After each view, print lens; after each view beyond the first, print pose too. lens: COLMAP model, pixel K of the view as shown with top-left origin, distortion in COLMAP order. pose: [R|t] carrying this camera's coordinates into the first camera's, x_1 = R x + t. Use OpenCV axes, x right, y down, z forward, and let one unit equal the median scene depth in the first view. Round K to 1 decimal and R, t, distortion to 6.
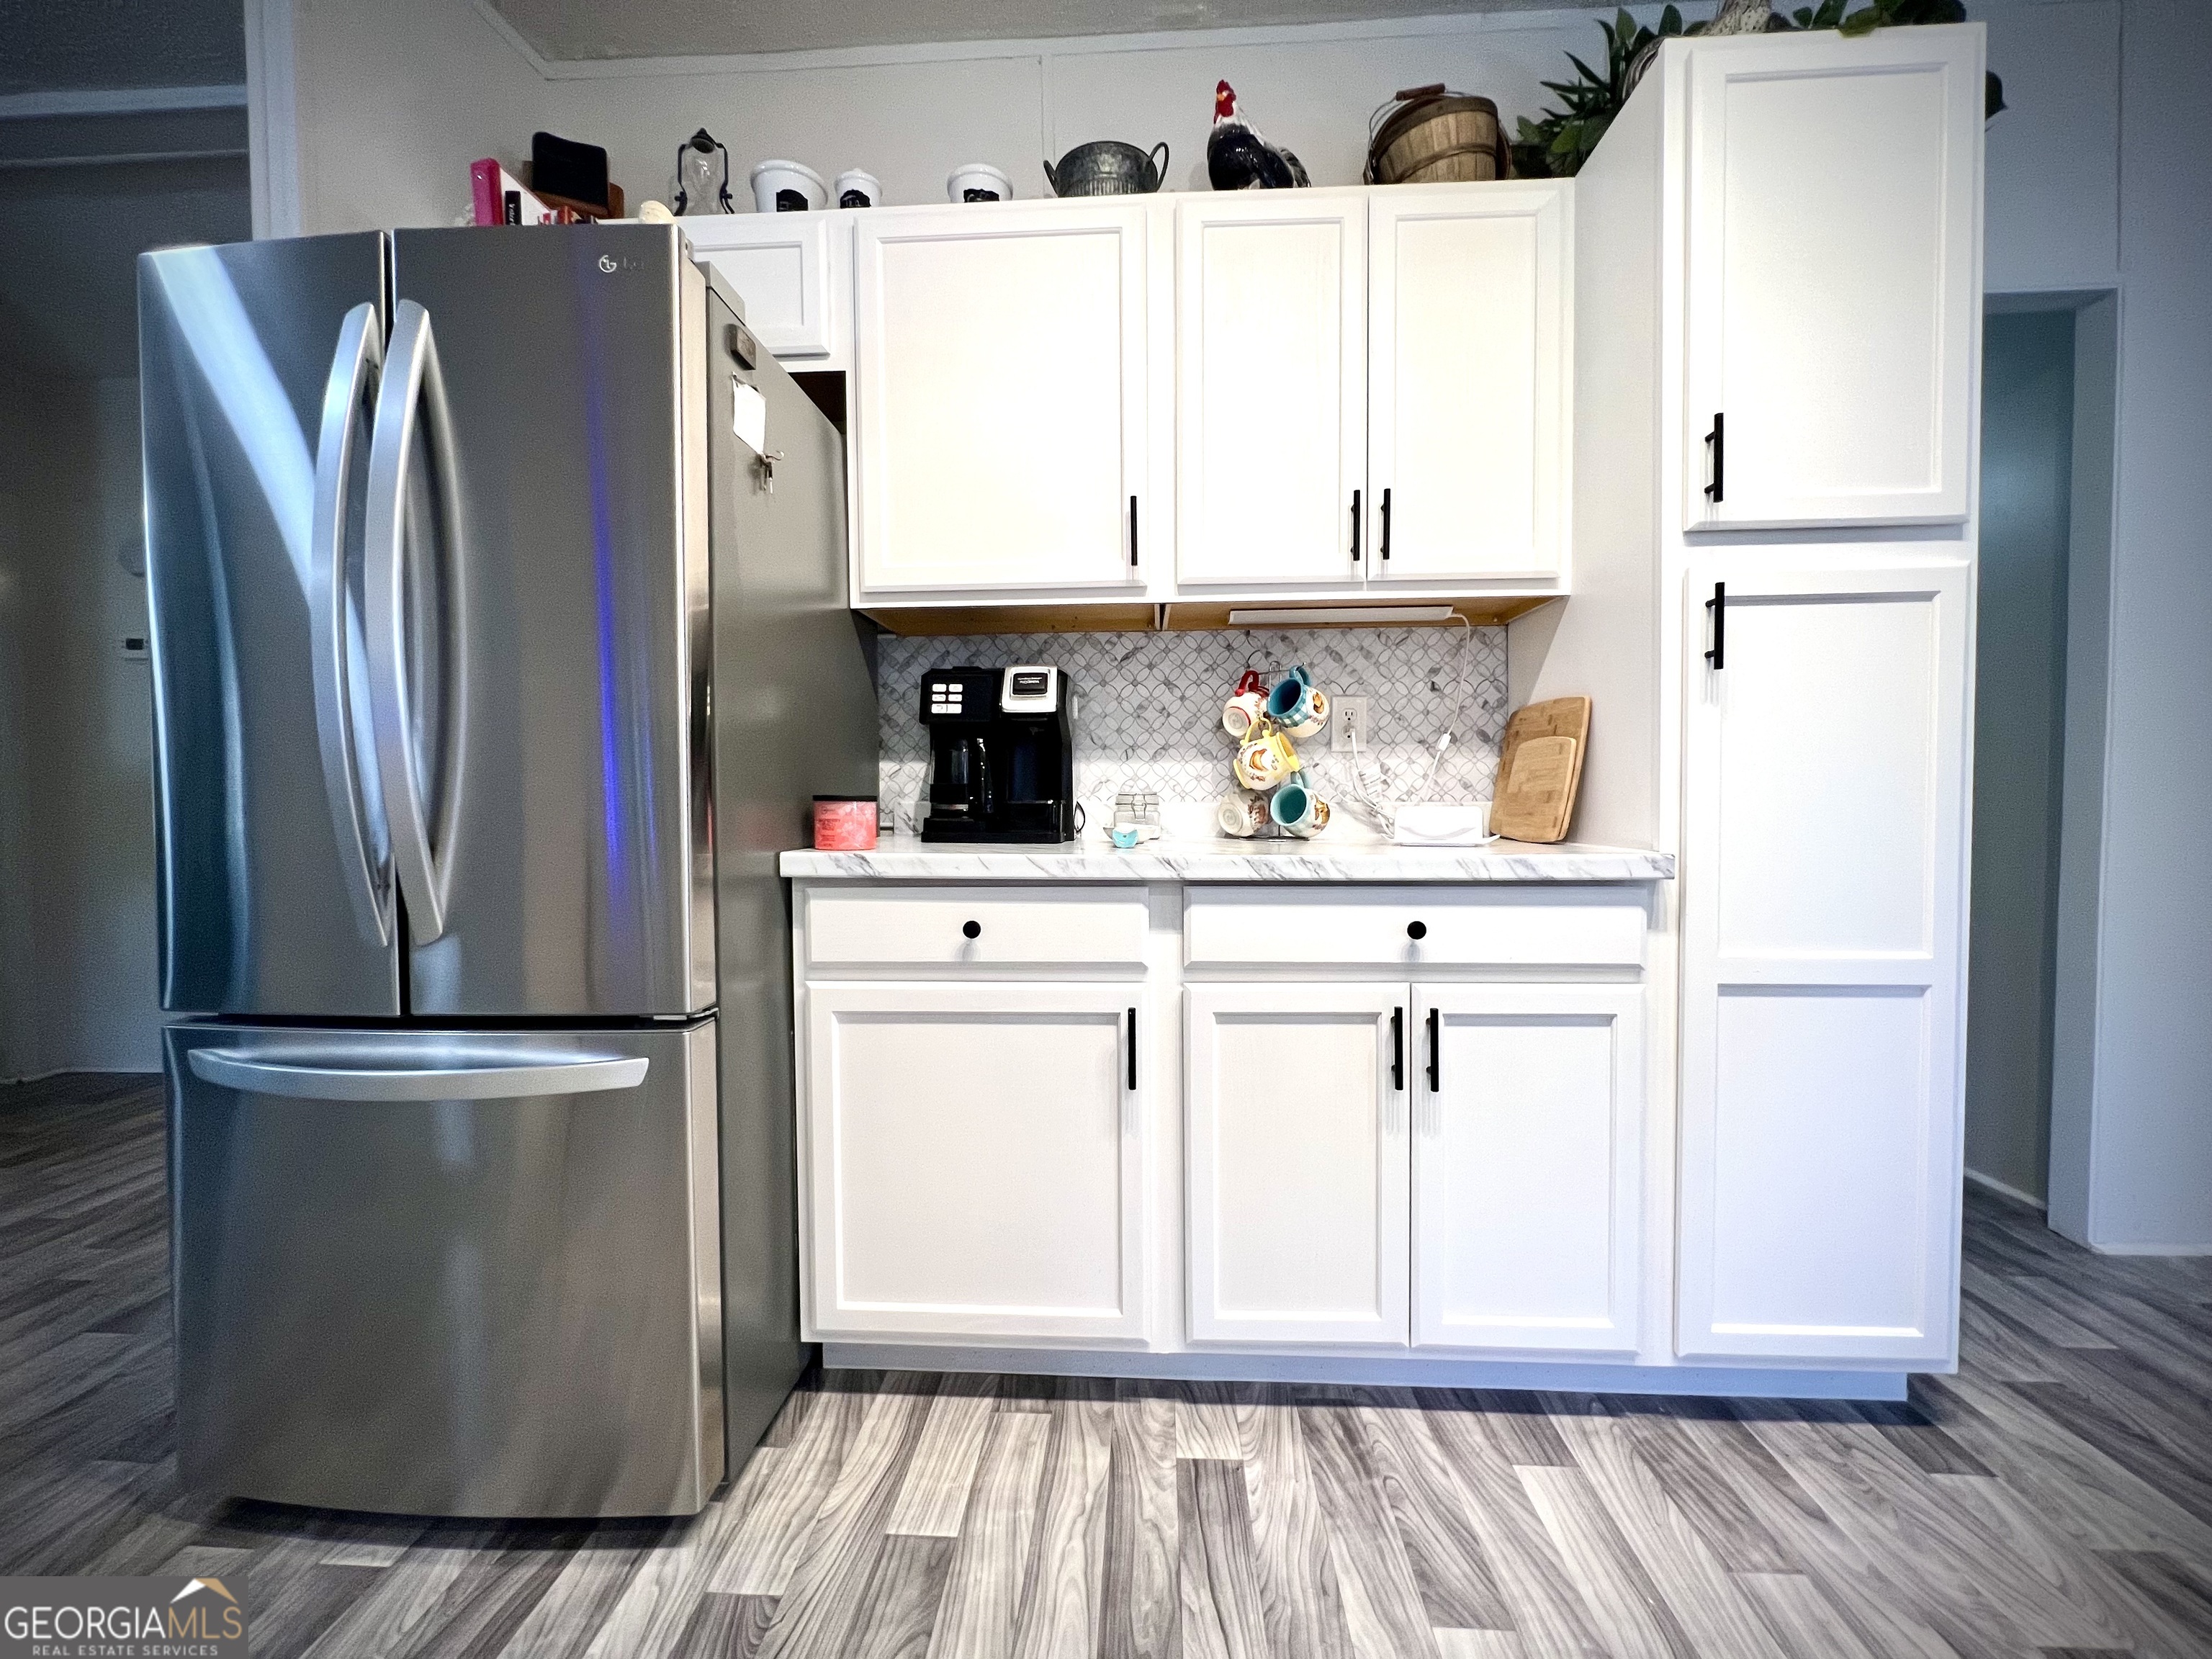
lens RADIAL K [[888.8, 0, 1103.9], [0, 888.8, 824.2], [0, 0, 1]] dist [-0.004076, 0.001198]
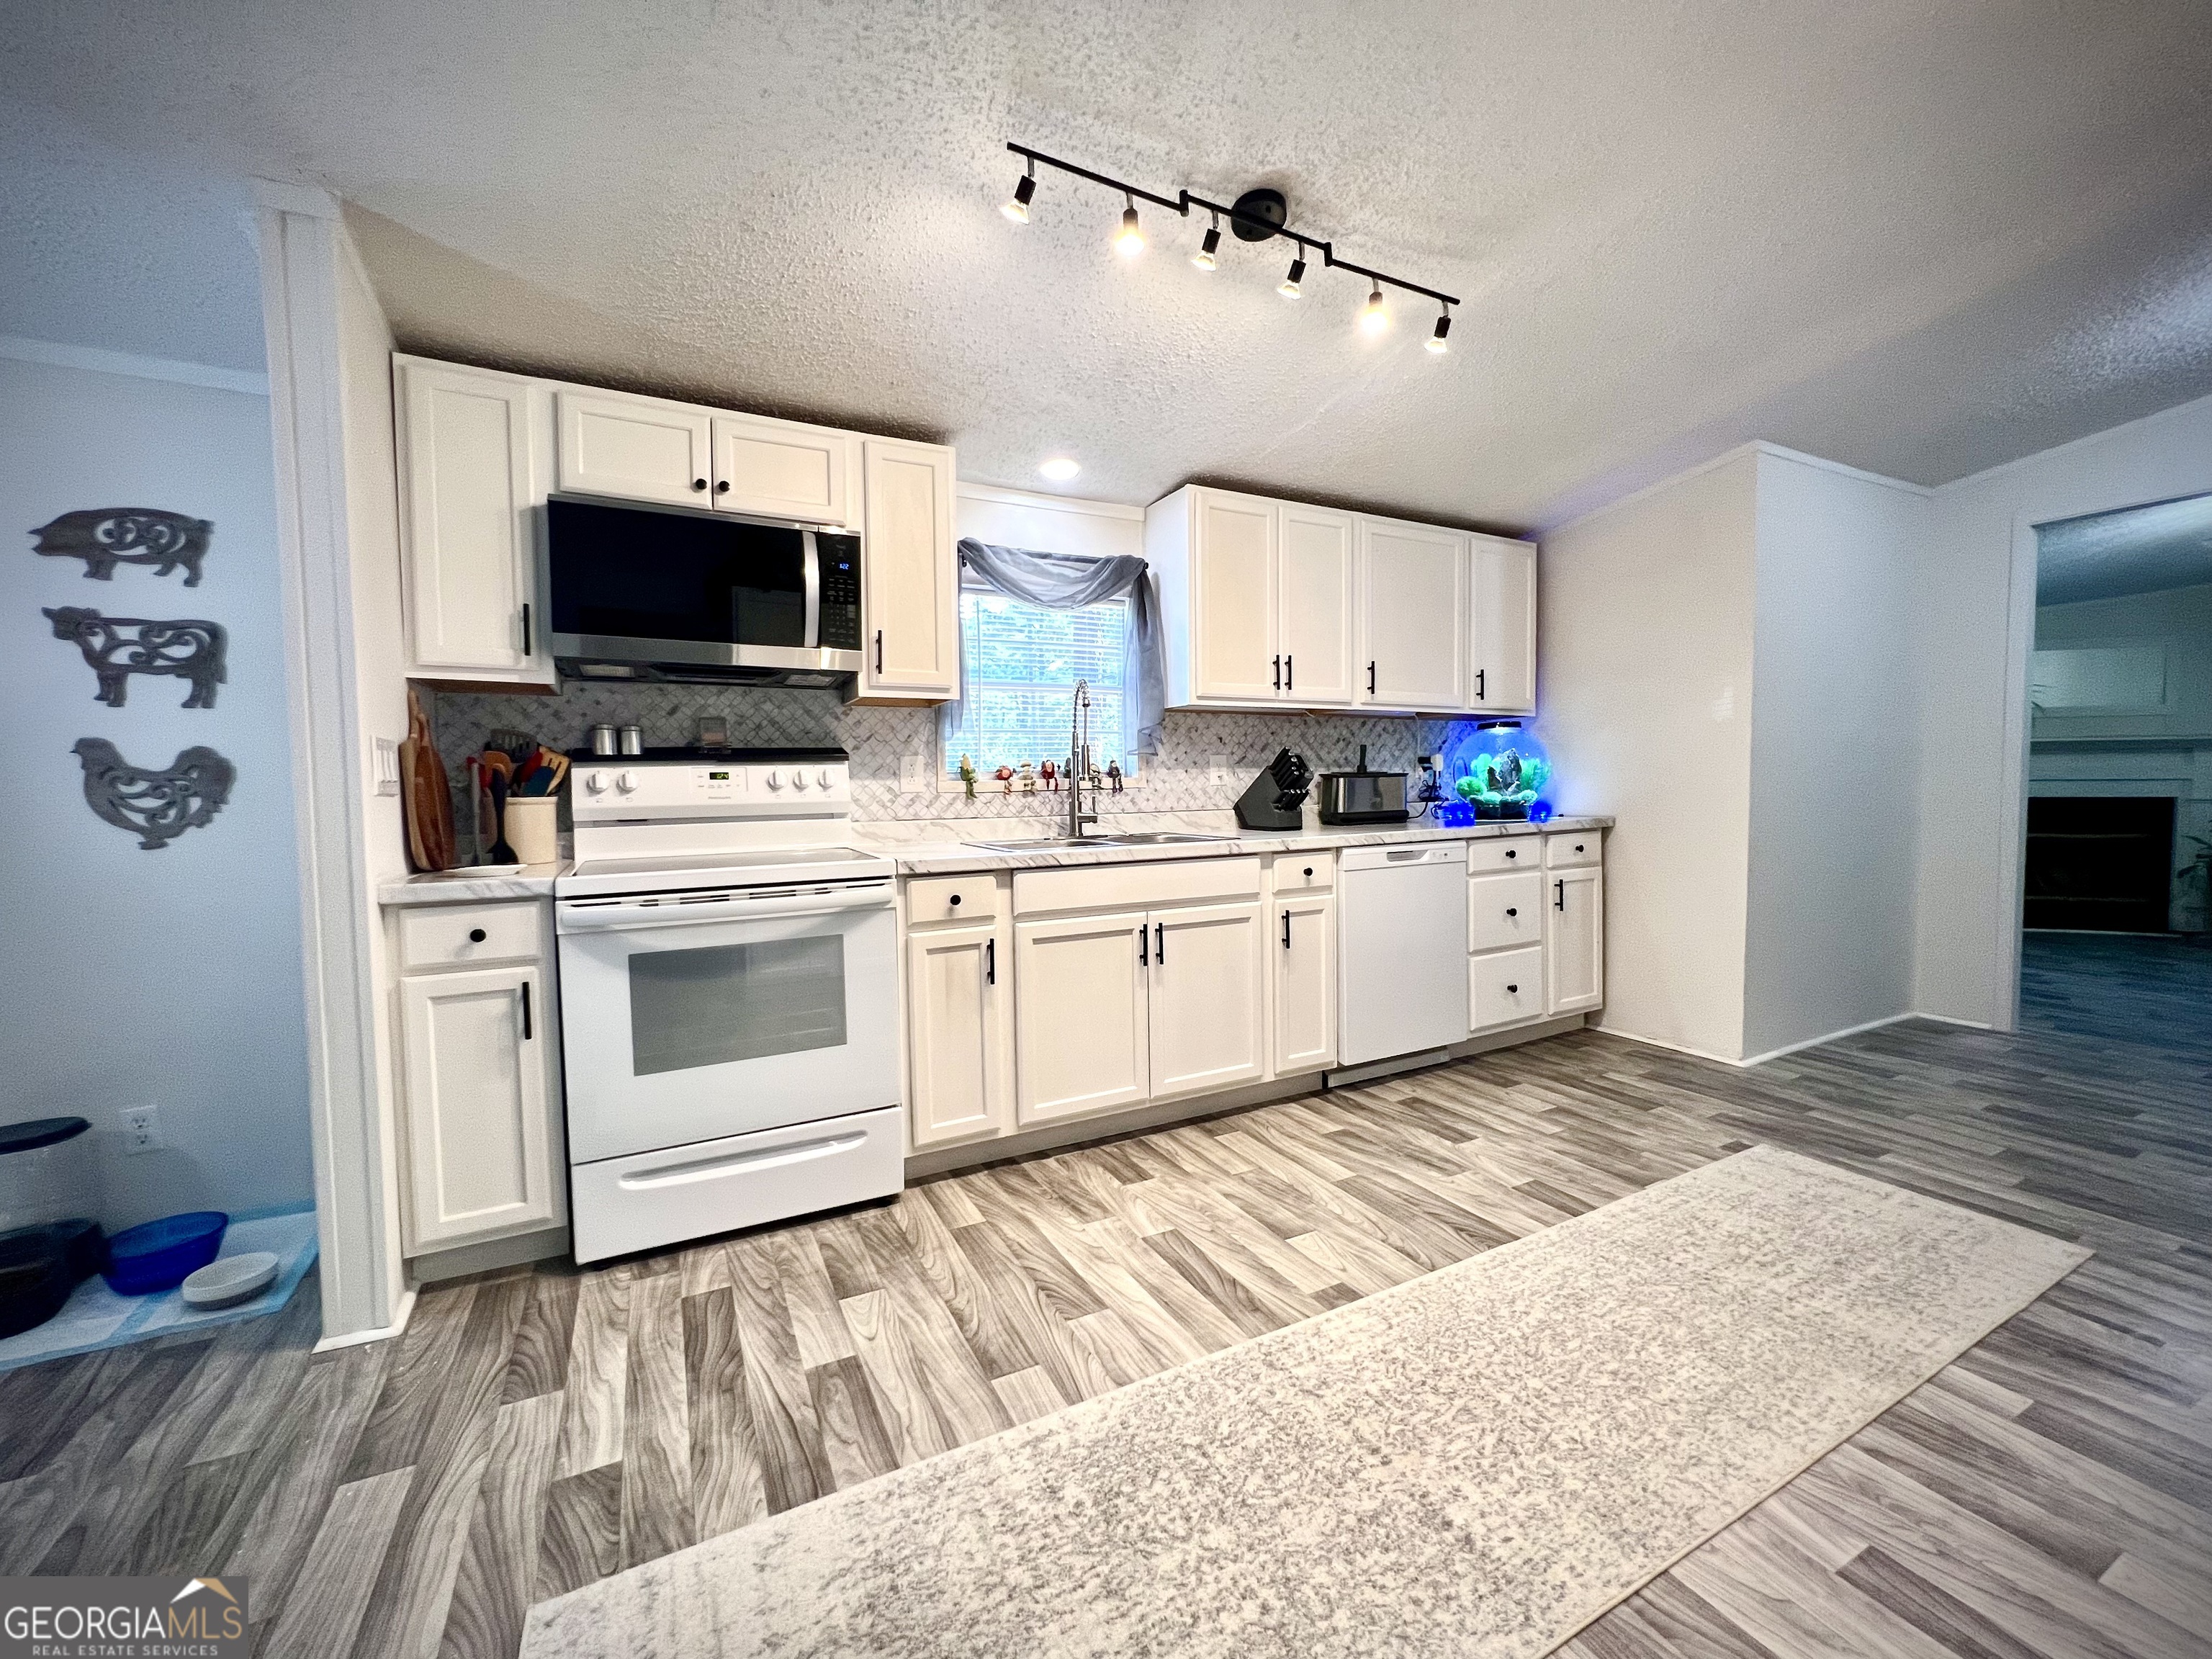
lens RADIAL K [[888.8, 0, 1103.9], [0, 888.8, 824.2], [0, 0, 1]] dist [-0.004076, 0.001198]
pose [[-0.863201, 0.044322, -0.502912, 1.759716], [0.008240, 0.997243, 0.073745, -0.148683], [0.504794, 0.059513, -0.861186, 2.210001]]
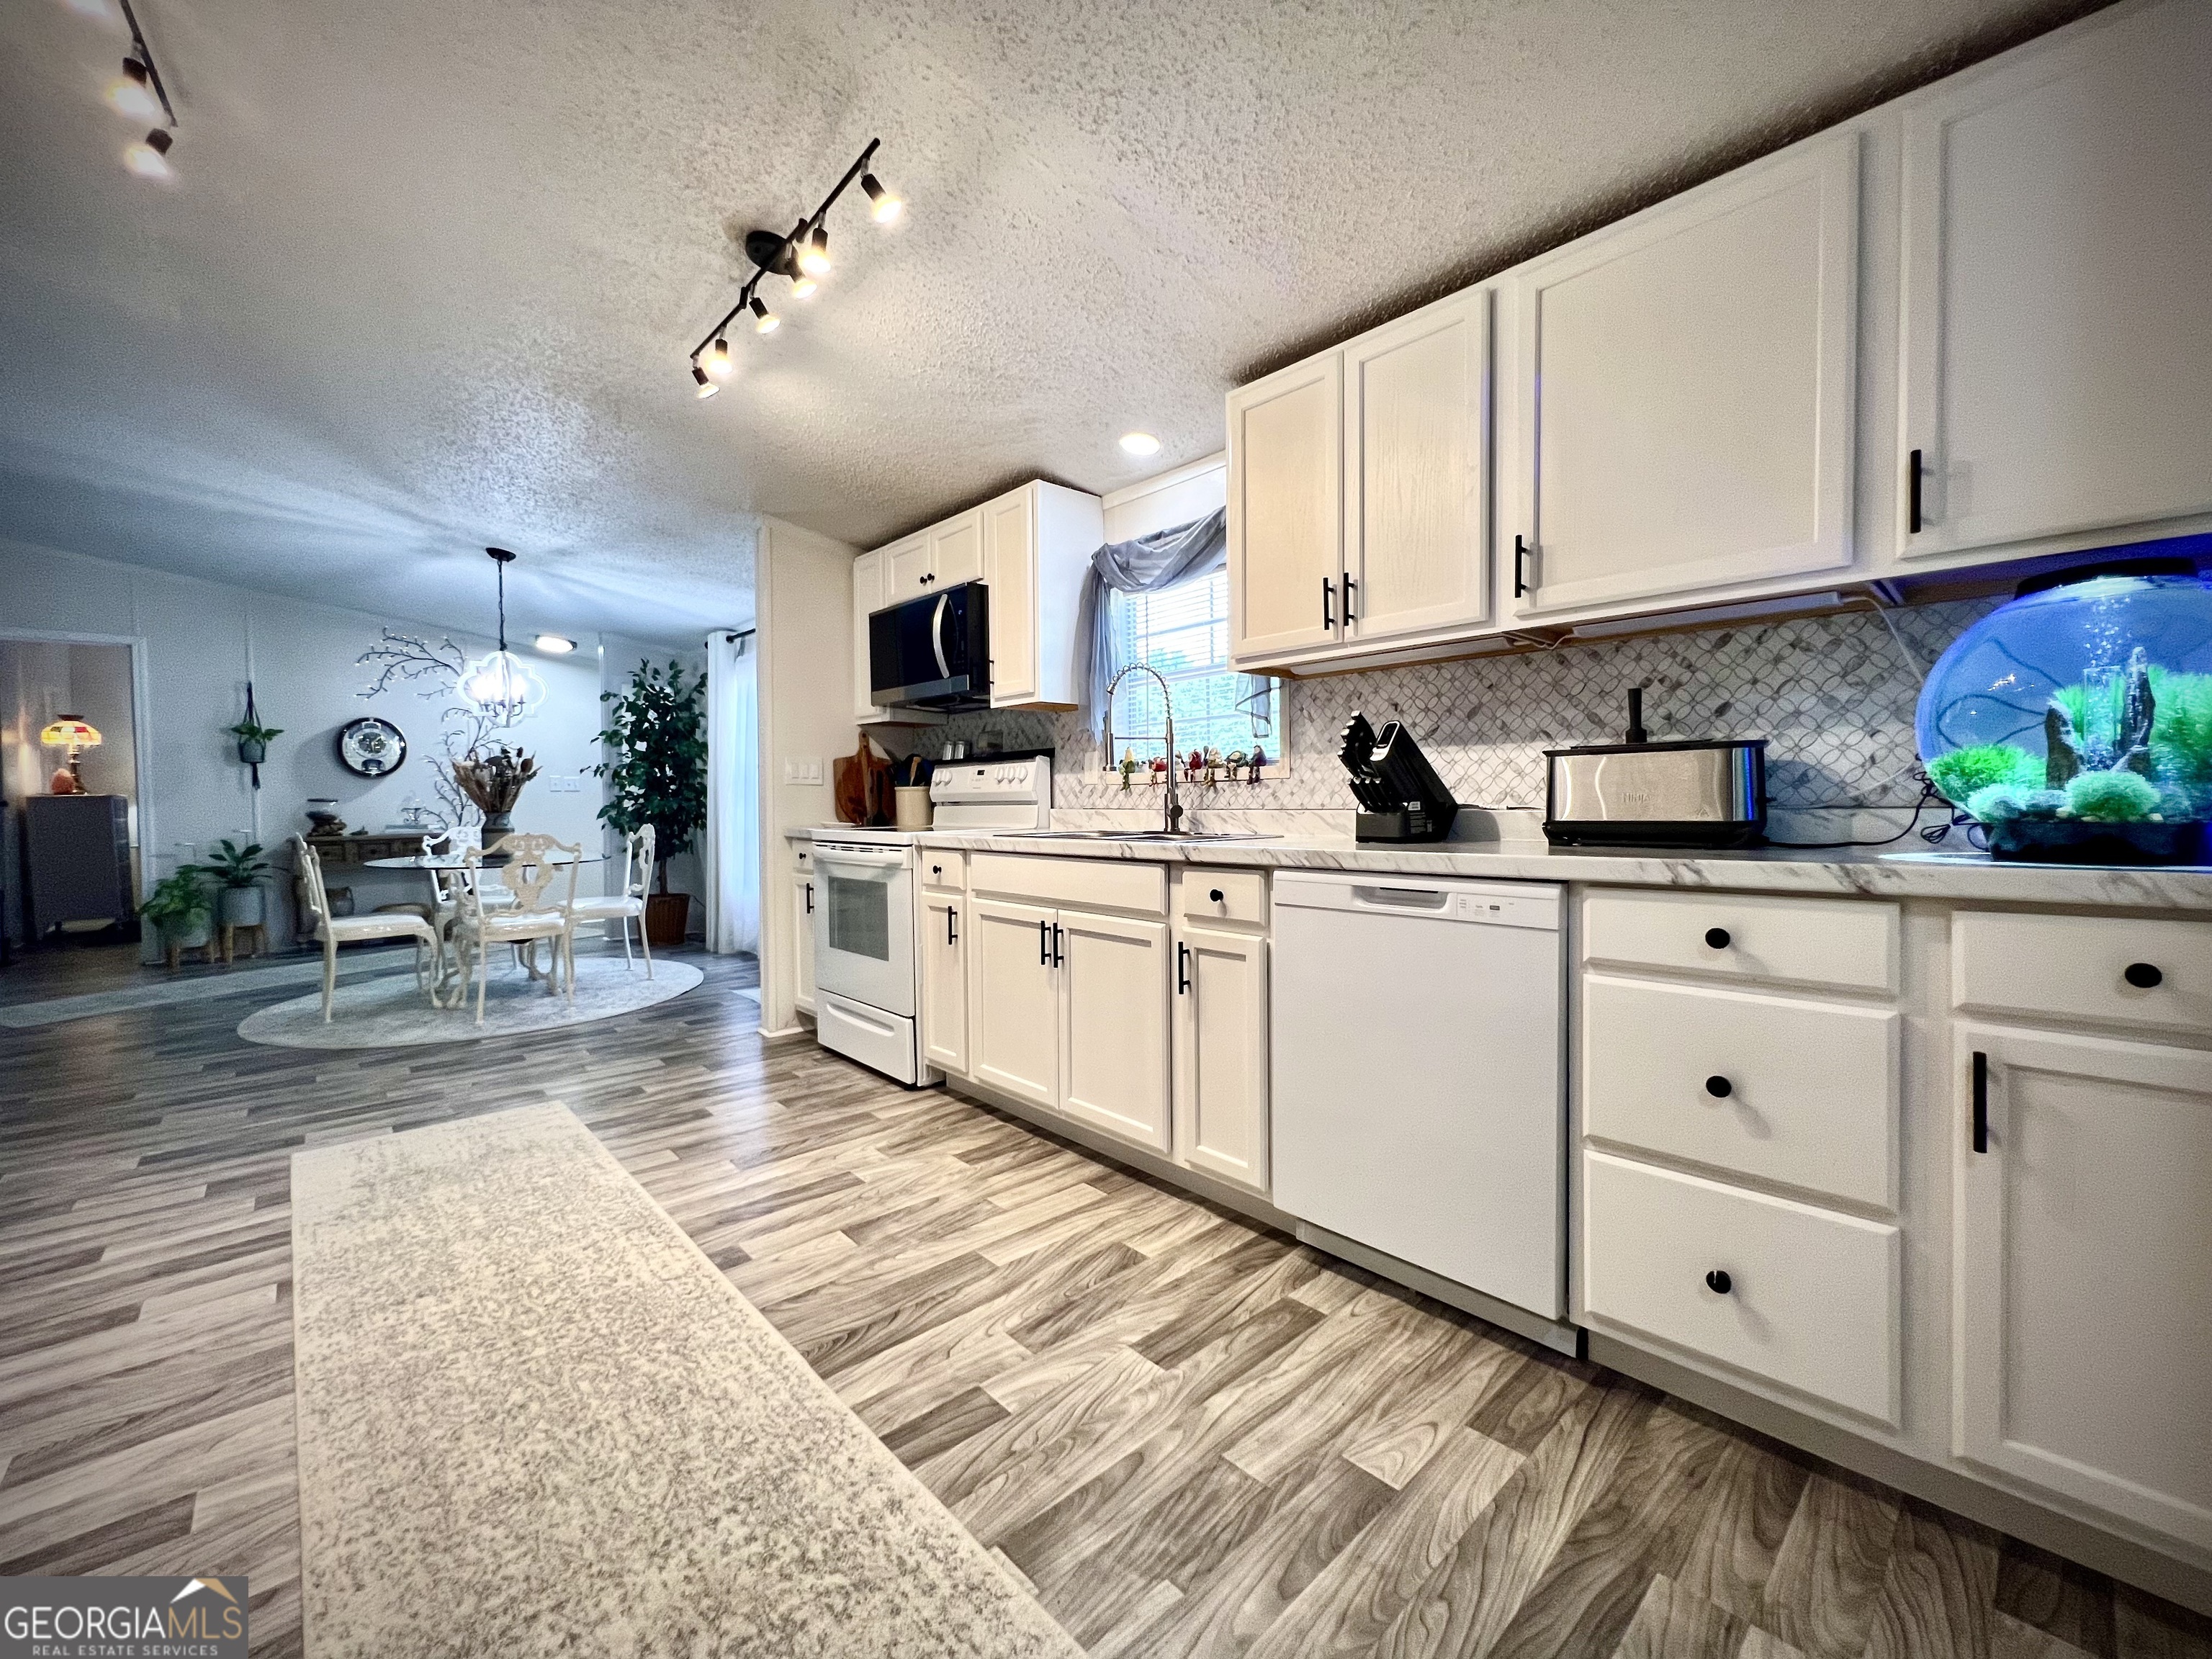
lens RADIAL K [[888.8, 0, 1103.9], [0, 888.8, 824.2], [0, 0, 1]] dist [-0.004076, 0.001198]
pose [[-0.711787, -0.005557, 0.702374, -0.665804], [0.033087, 0.998593, 0.041431, -0.060318], [-0.701616, 0.052730, -0.710602, 1.812667]]
